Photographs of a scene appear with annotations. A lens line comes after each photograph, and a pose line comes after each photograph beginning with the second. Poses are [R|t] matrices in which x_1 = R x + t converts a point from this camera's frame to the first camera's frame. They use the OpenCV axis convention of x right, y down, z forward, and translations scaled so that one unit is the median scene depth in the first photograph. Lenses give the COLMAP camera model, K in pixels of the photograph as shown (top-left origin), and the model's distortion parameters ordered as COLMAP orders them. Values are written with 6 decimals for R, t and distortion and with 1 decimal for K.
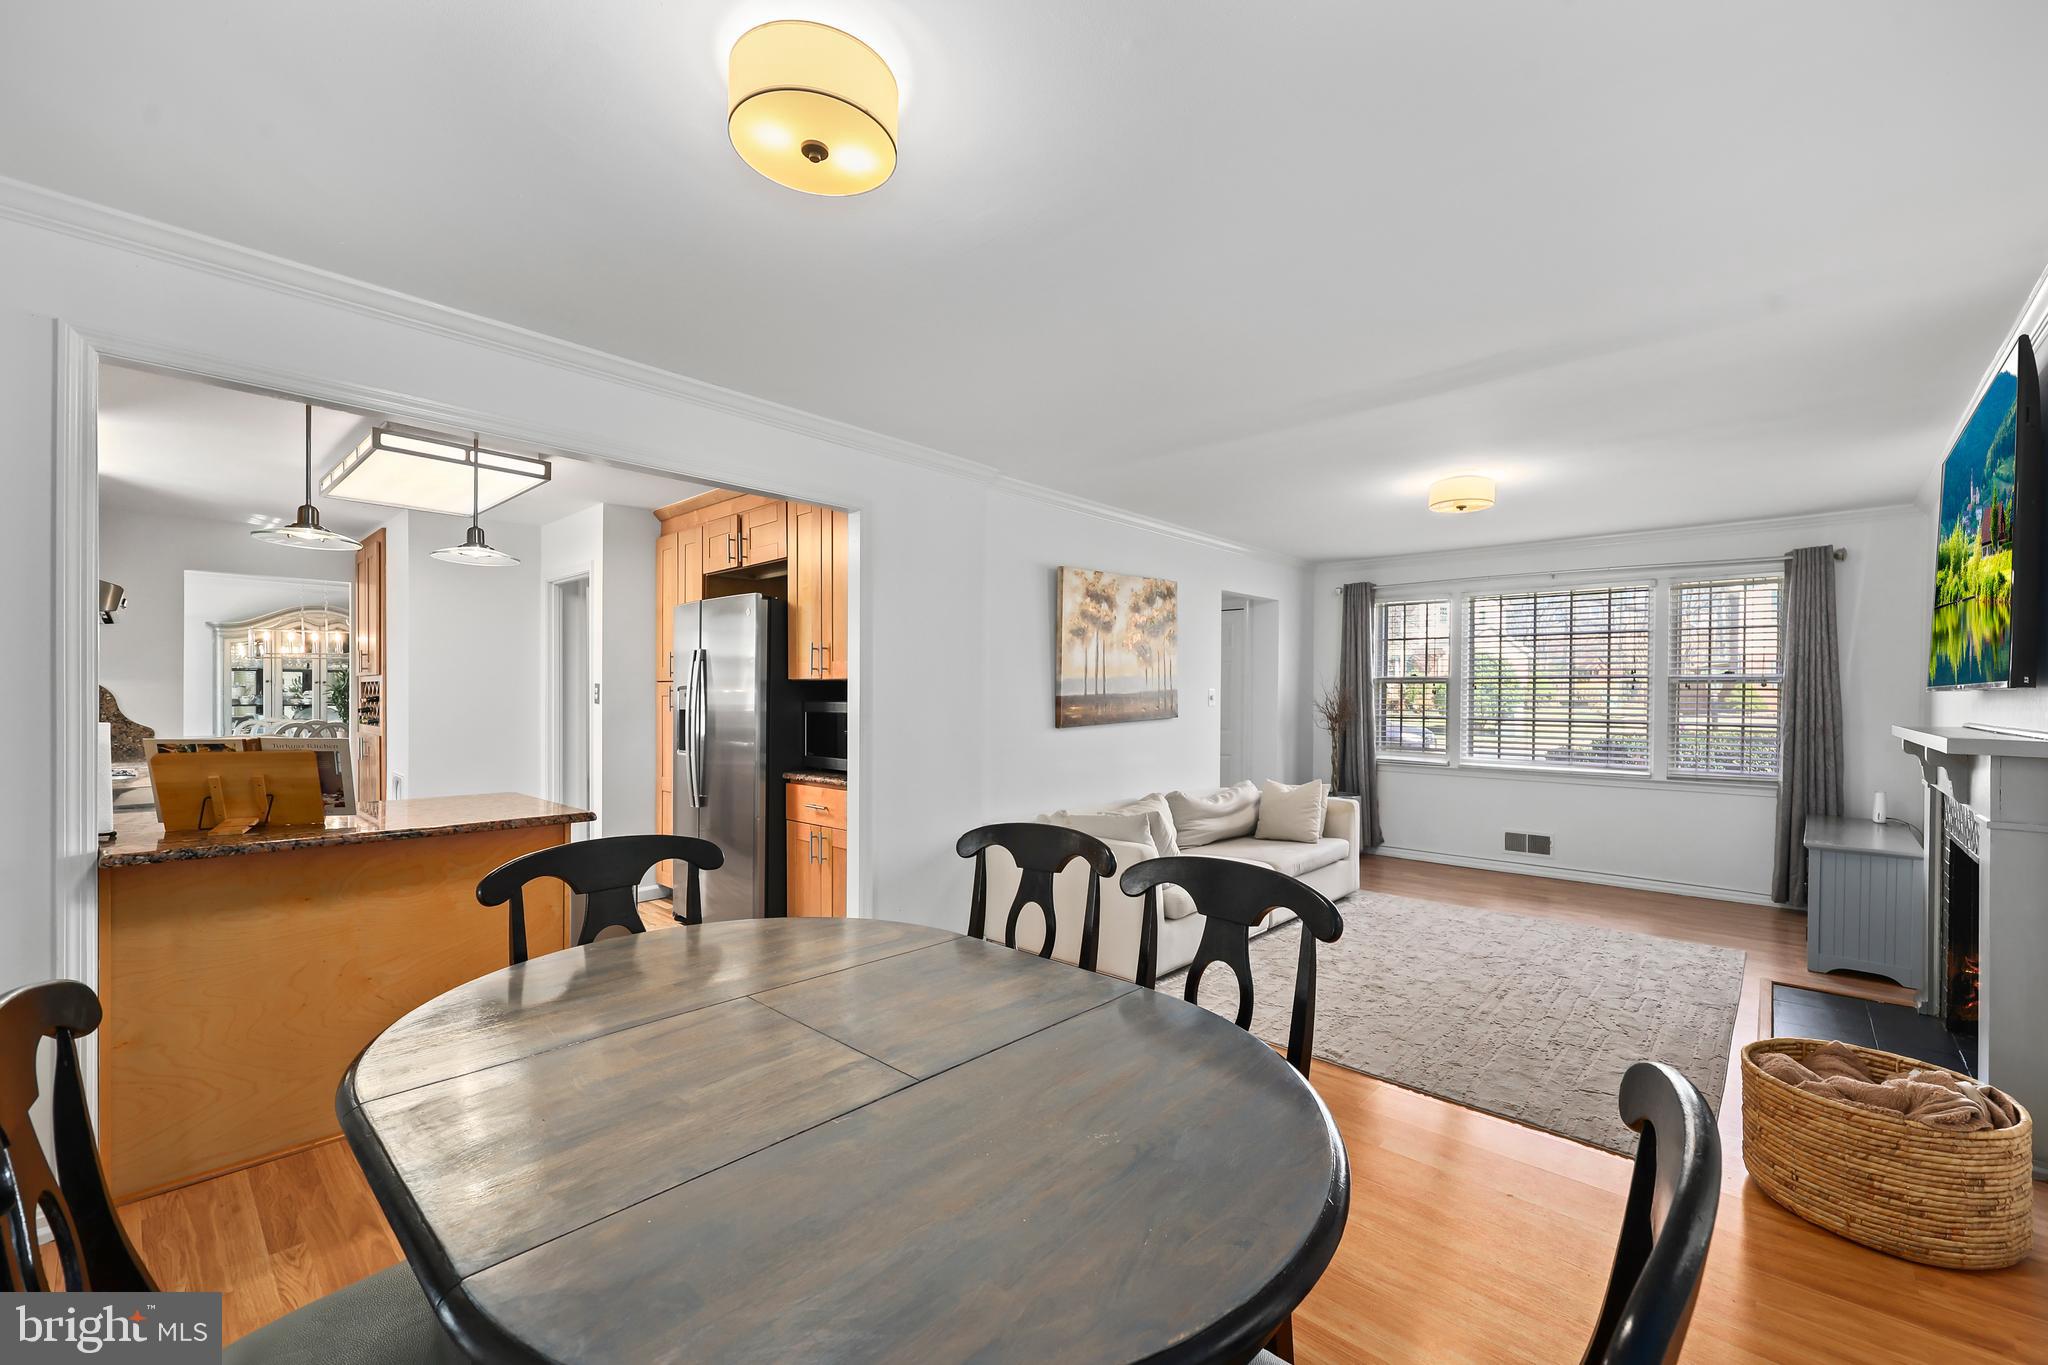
lens RADIAL K [[844.6, 0, 1035.2], [0, 844.6, 697.1], [0, 0, 1]] dist [0.000994, 0.000068]
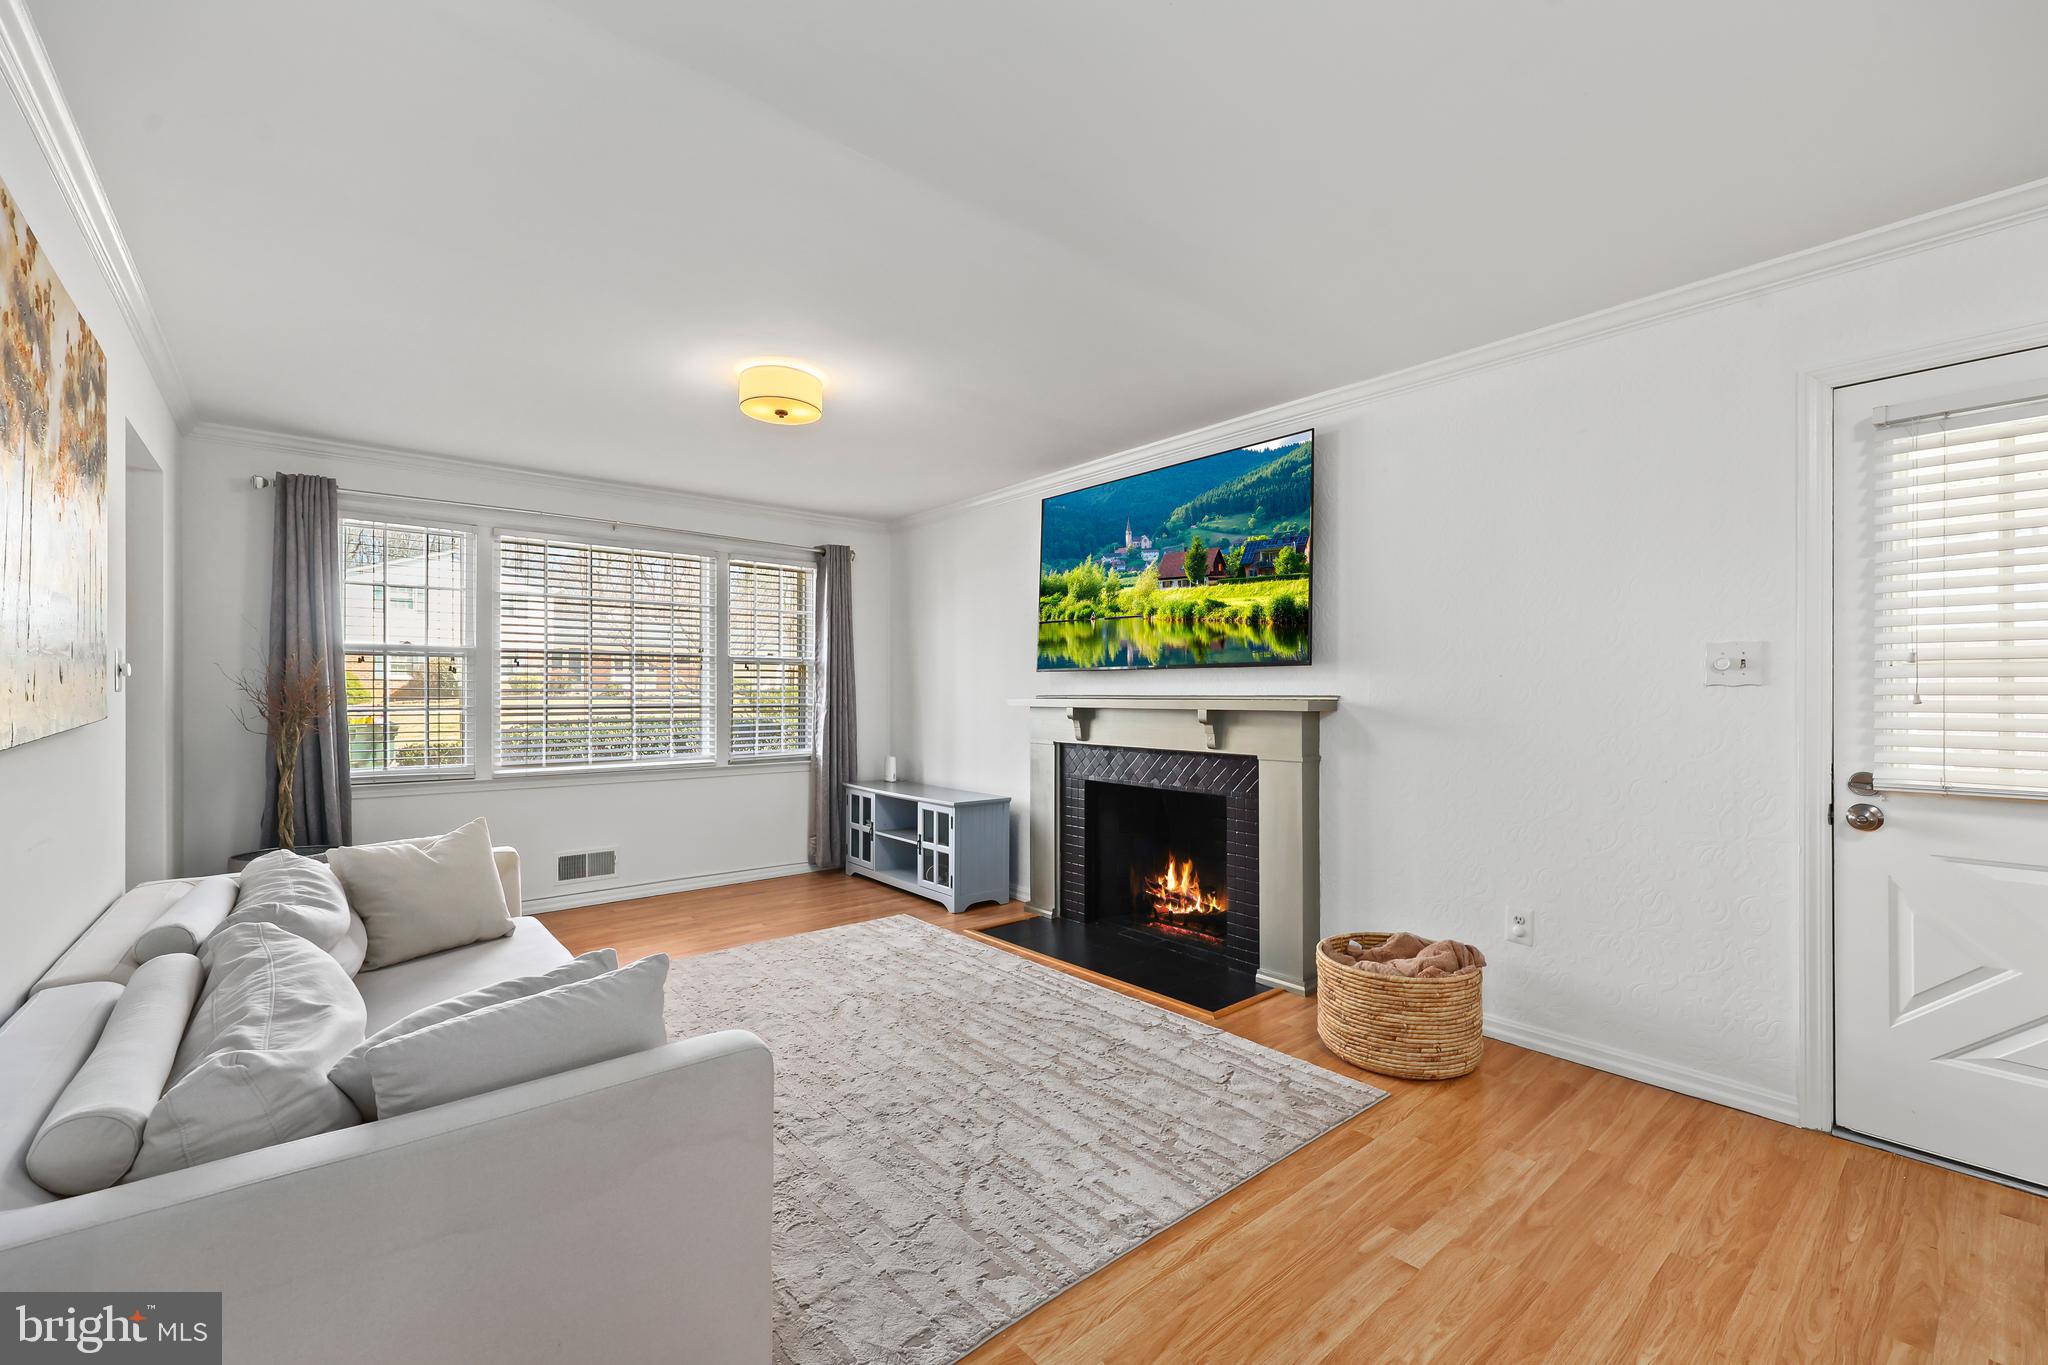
lens RADIAL K [[844.6, 0, 1035.2], [0, 844.6, 697.1], [0, 0, 1]] dist [0.000994, 0.000068]
pose [[0.127681, -0.010911, 0.991755, -0.169618], [0.003714, 0.999938, 0.010523, 0.013661], [-0.991808, 0.002340, 0.127713, 0.602177]]
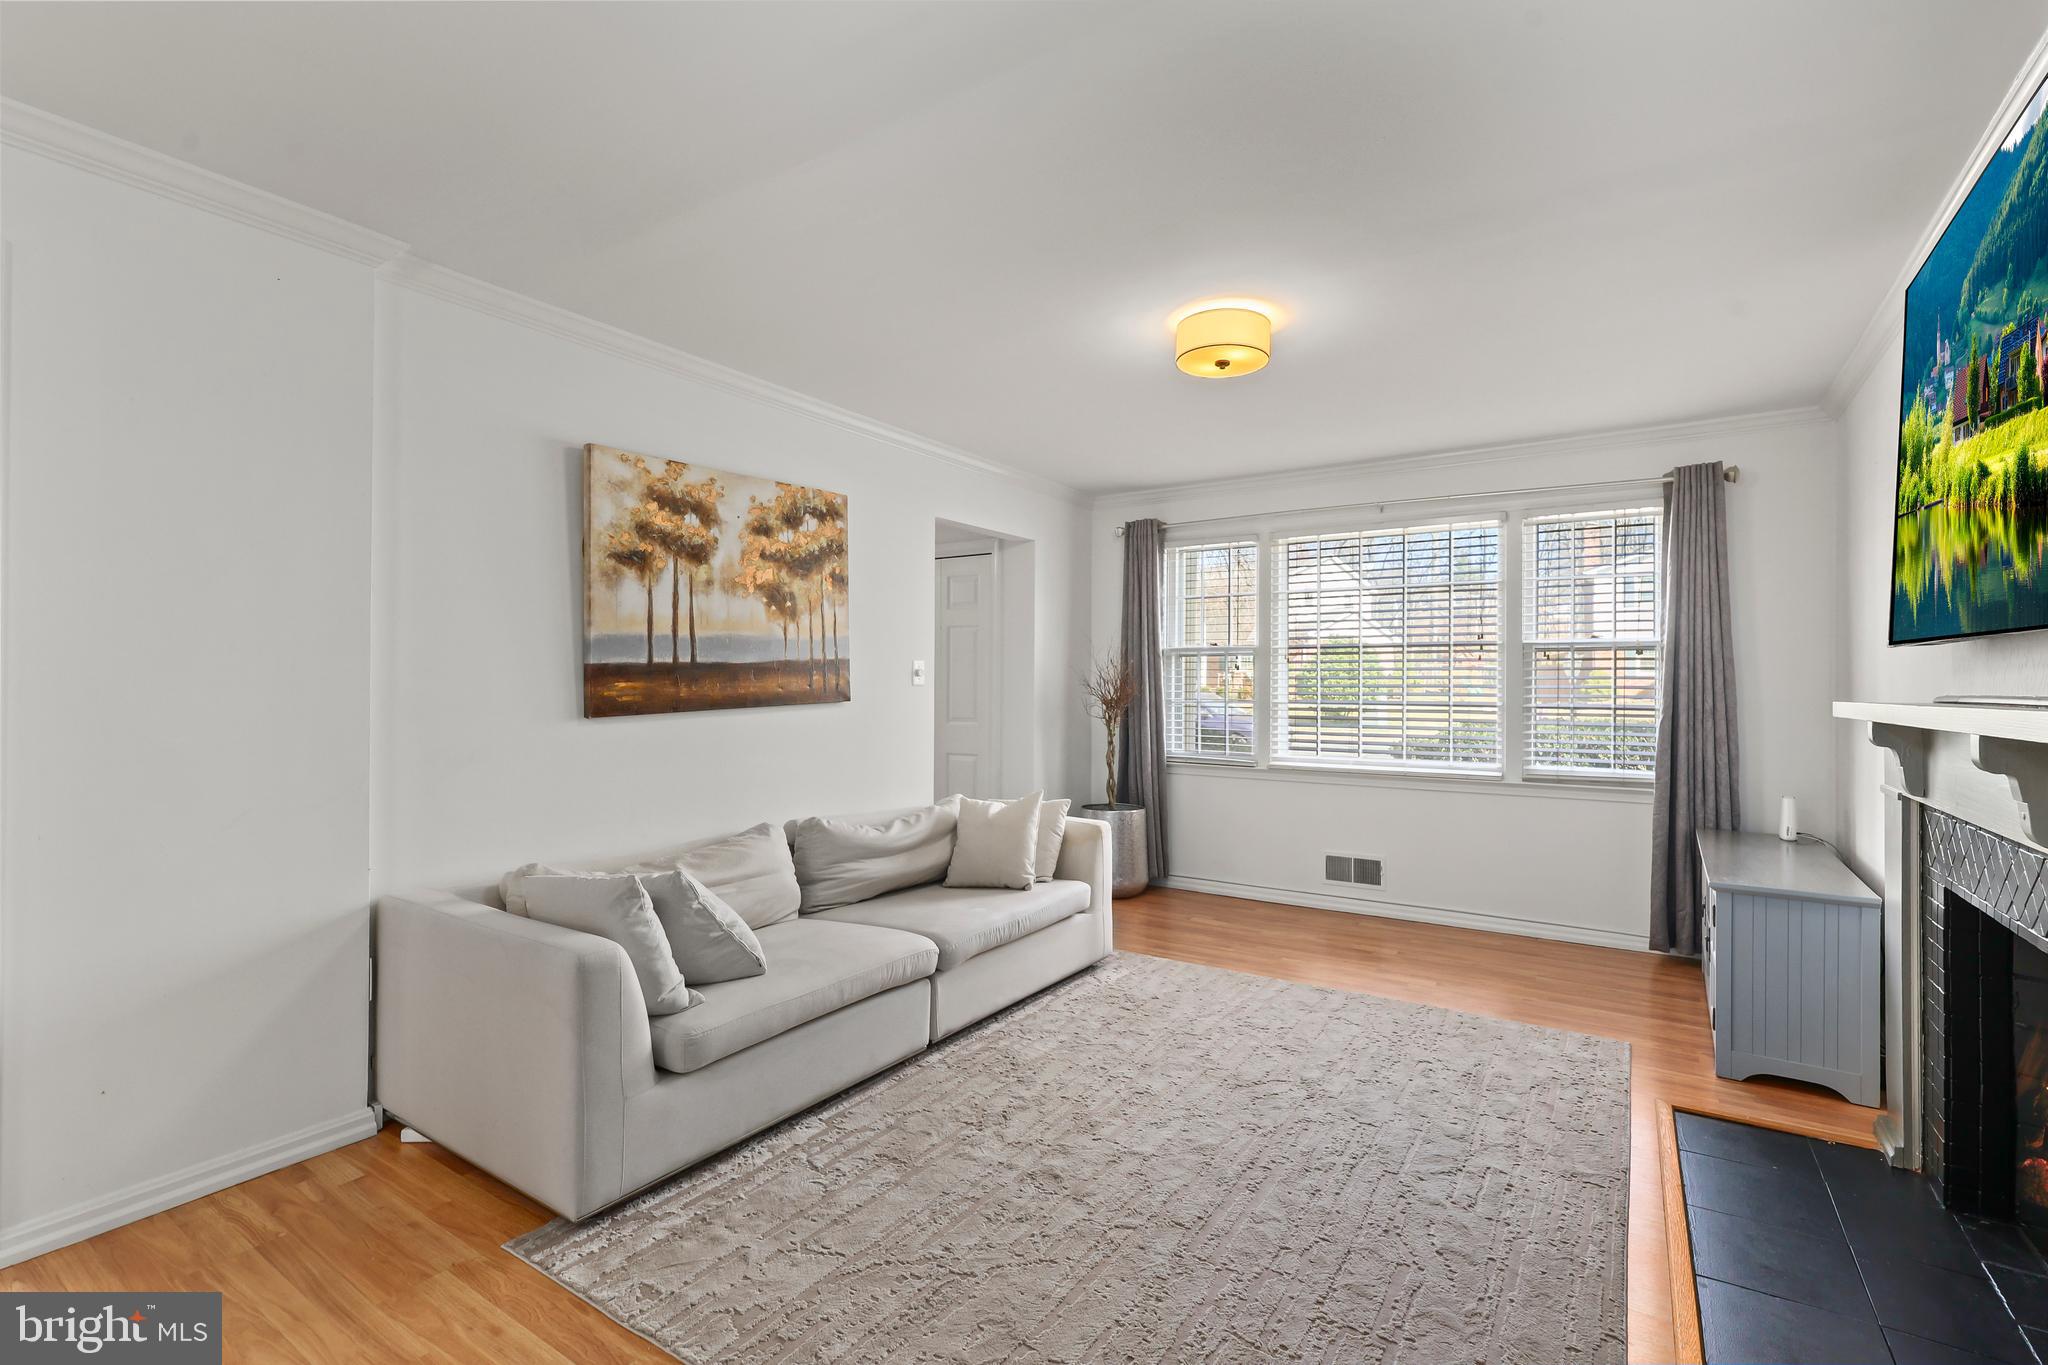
lens RADIAL K [[915.2, 0, 1024.0], [0, 915.2, 682.5], [0, 0, 1]] dist [-0.030156, 0.012579]
pose [[0.990140, -0.001384, 0.140073, 0.228254], [0.002376, 0.999973, -0.006918, 0.016516], [-0.140059, 0.007182, 0.990117, 0.305820]]
